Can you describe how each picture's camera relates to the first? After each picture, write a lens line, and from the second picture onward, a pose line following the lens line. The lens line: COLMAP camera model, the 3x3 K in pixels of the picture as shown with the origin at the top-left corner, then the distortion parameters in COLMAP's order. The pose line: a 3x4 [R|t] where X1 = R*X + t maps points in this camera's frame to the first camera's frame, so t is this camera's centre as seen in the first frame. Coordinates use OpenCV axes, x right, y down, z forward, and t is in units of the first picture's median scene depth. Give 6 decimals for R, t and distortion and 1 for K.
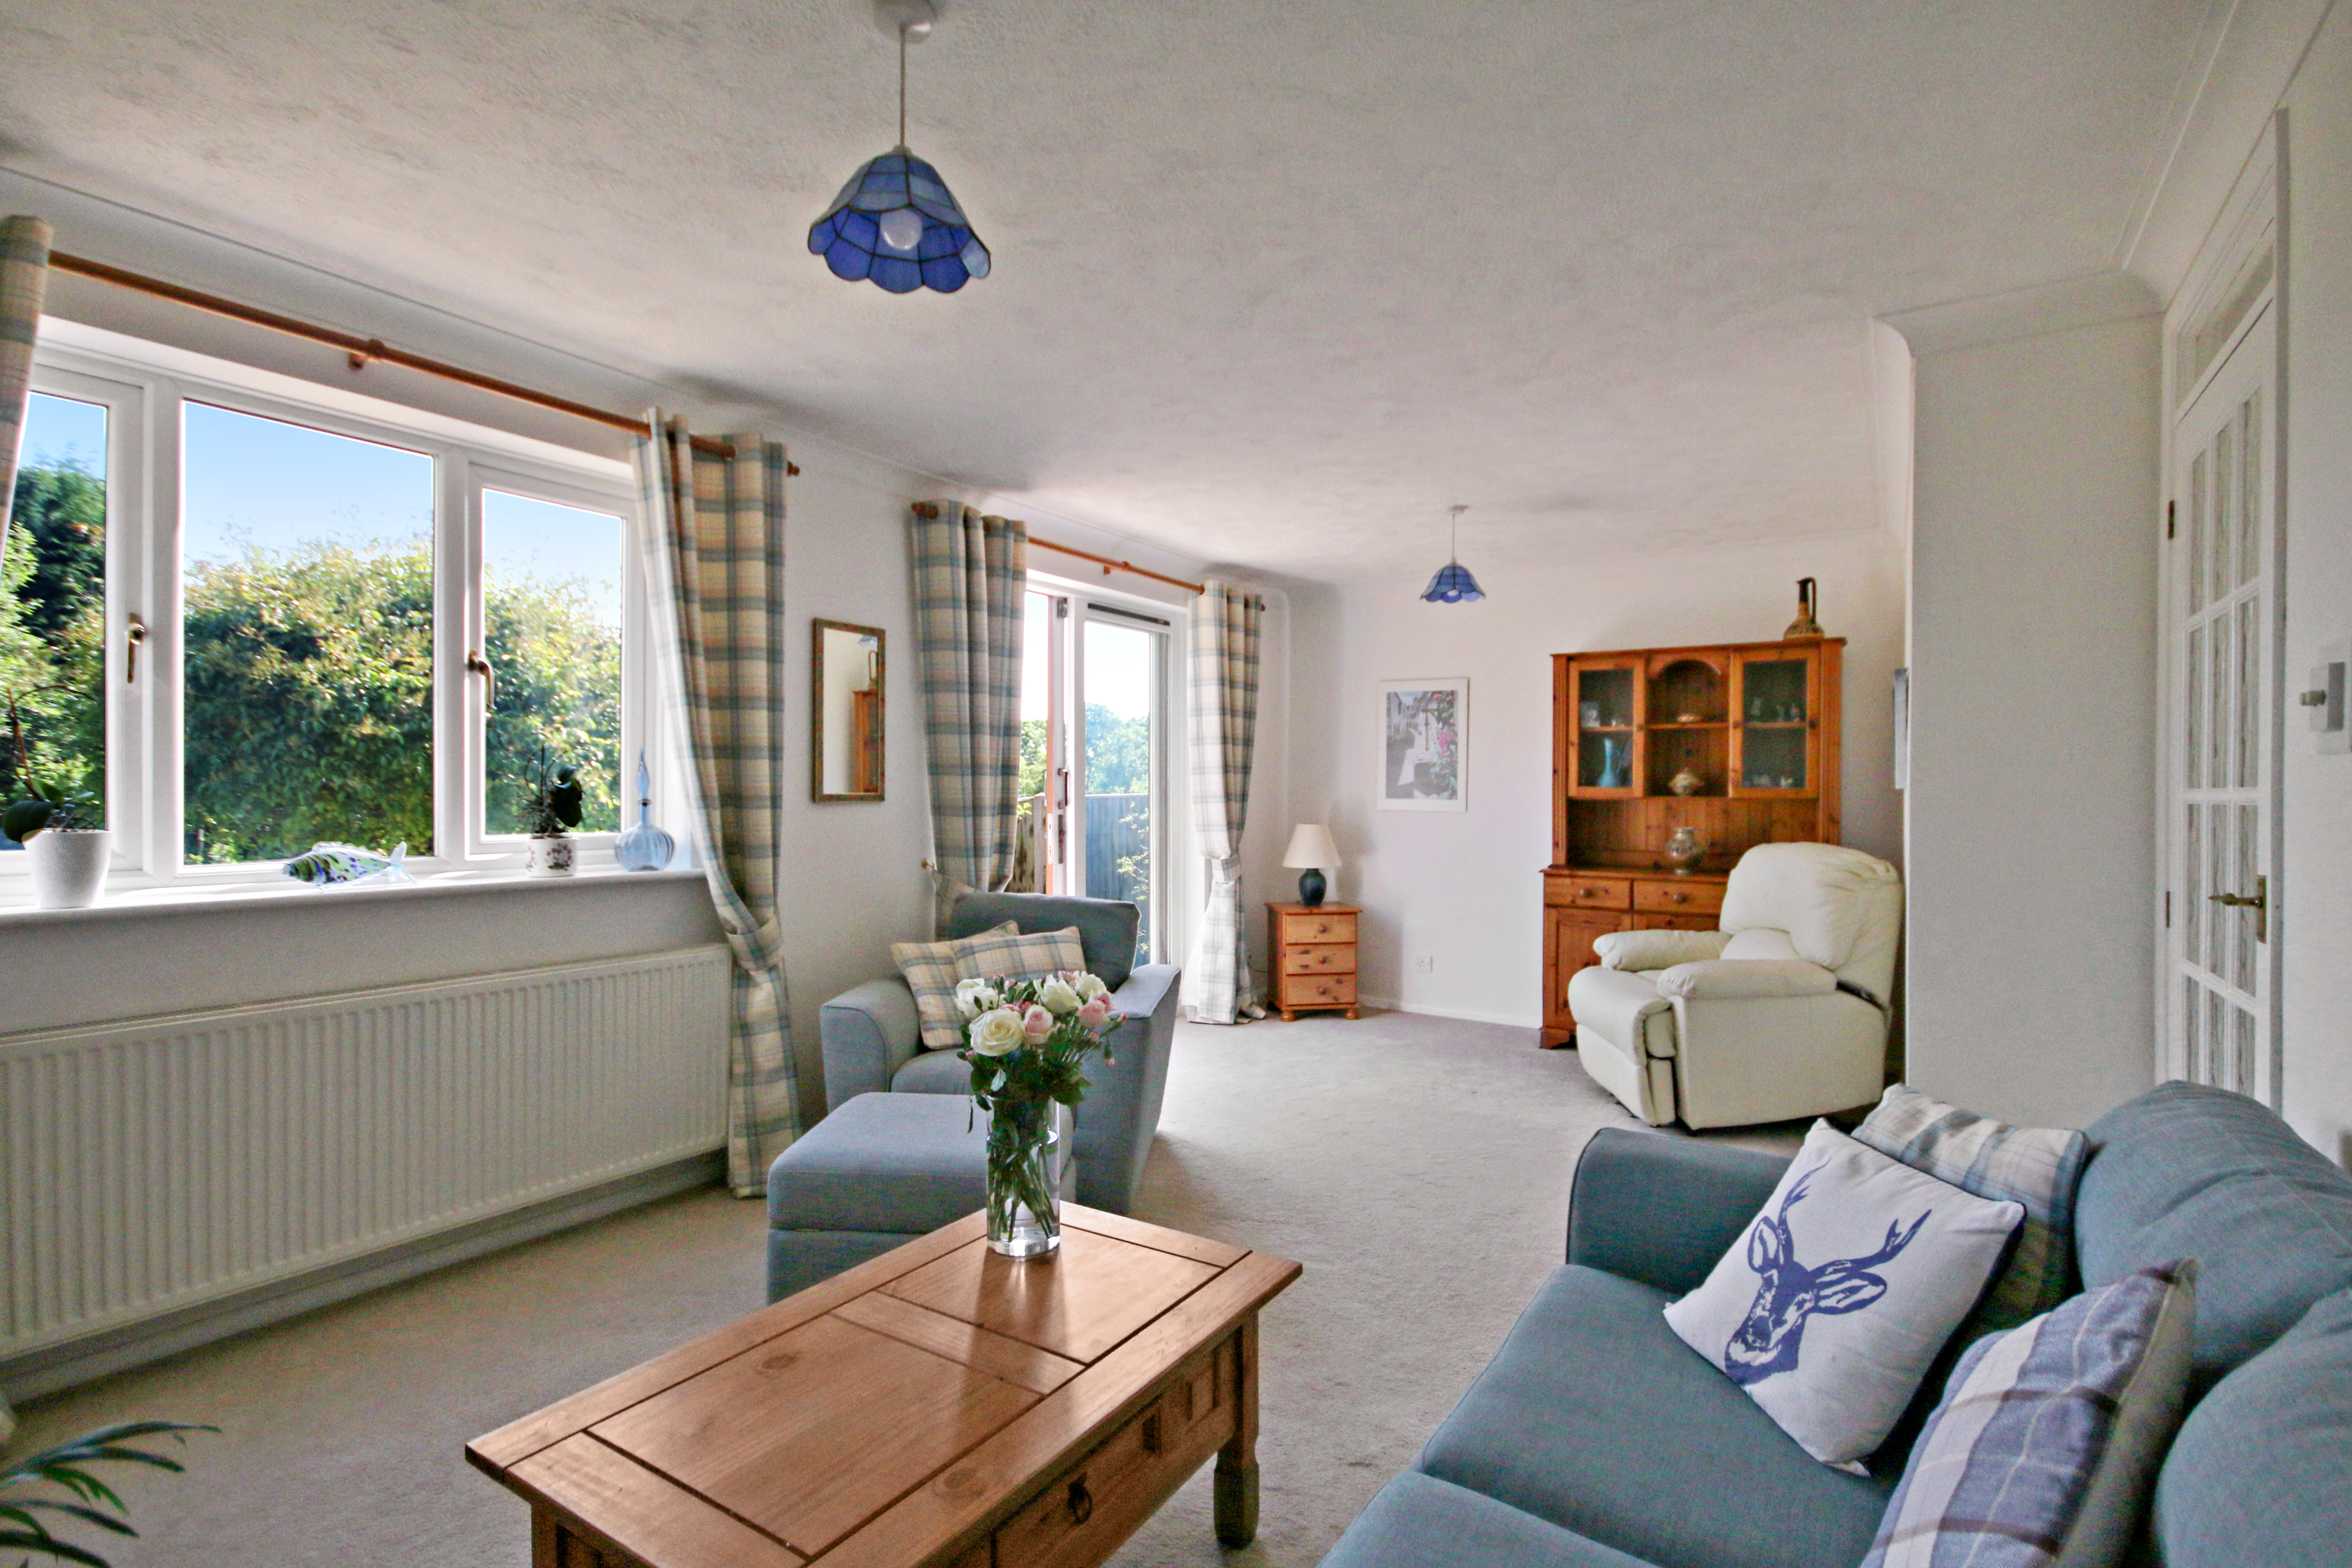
lens RADIAL K [[1123.4, 0, 1176.0], [0, 1123.4, 784.0], [0, 0, 1]] dist [0.011350, -0.000061]
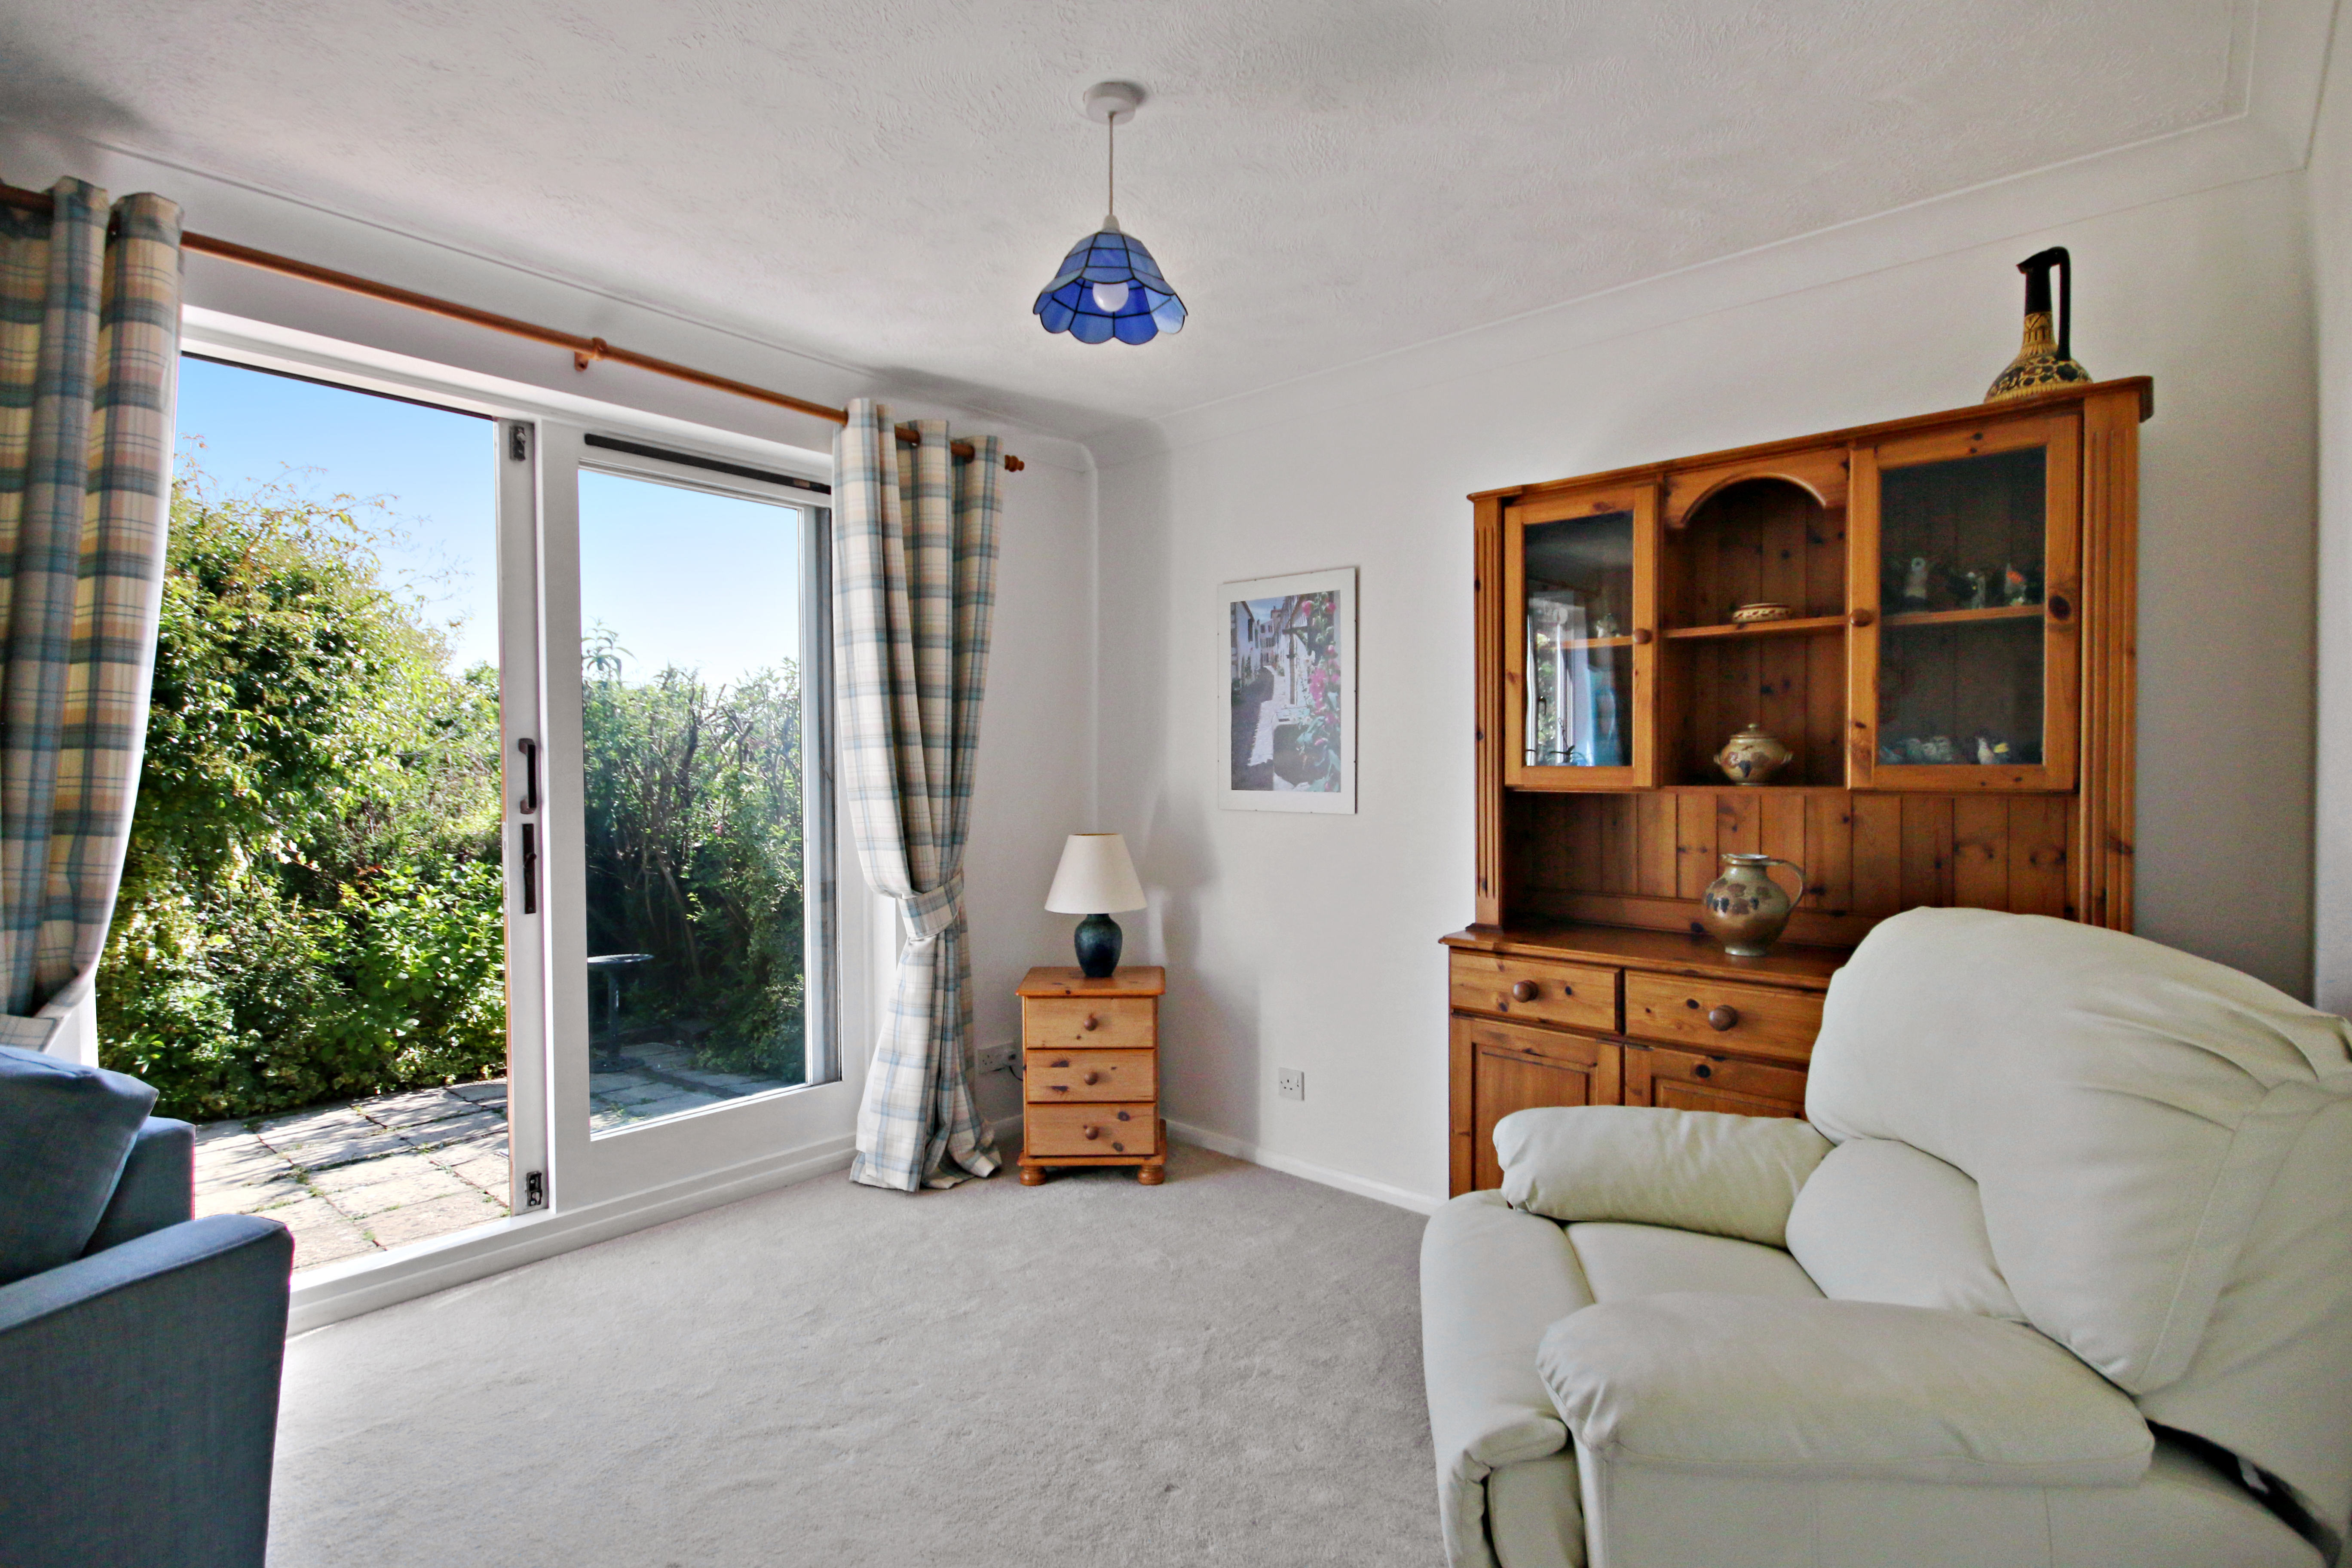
lens RADIAL K [[1111.7, 0, 1176.0], [0, 1111.7, 784.0], [0, 0, 1]] dist [0.001717, -0.000101]
pose [[0.987245, -0.004614, -0.159144, 0.289073], [0.006866, 0.999884, 0.013603, 0.002654], [0.159063, -0.014522, 0.987162, 0.510053]]
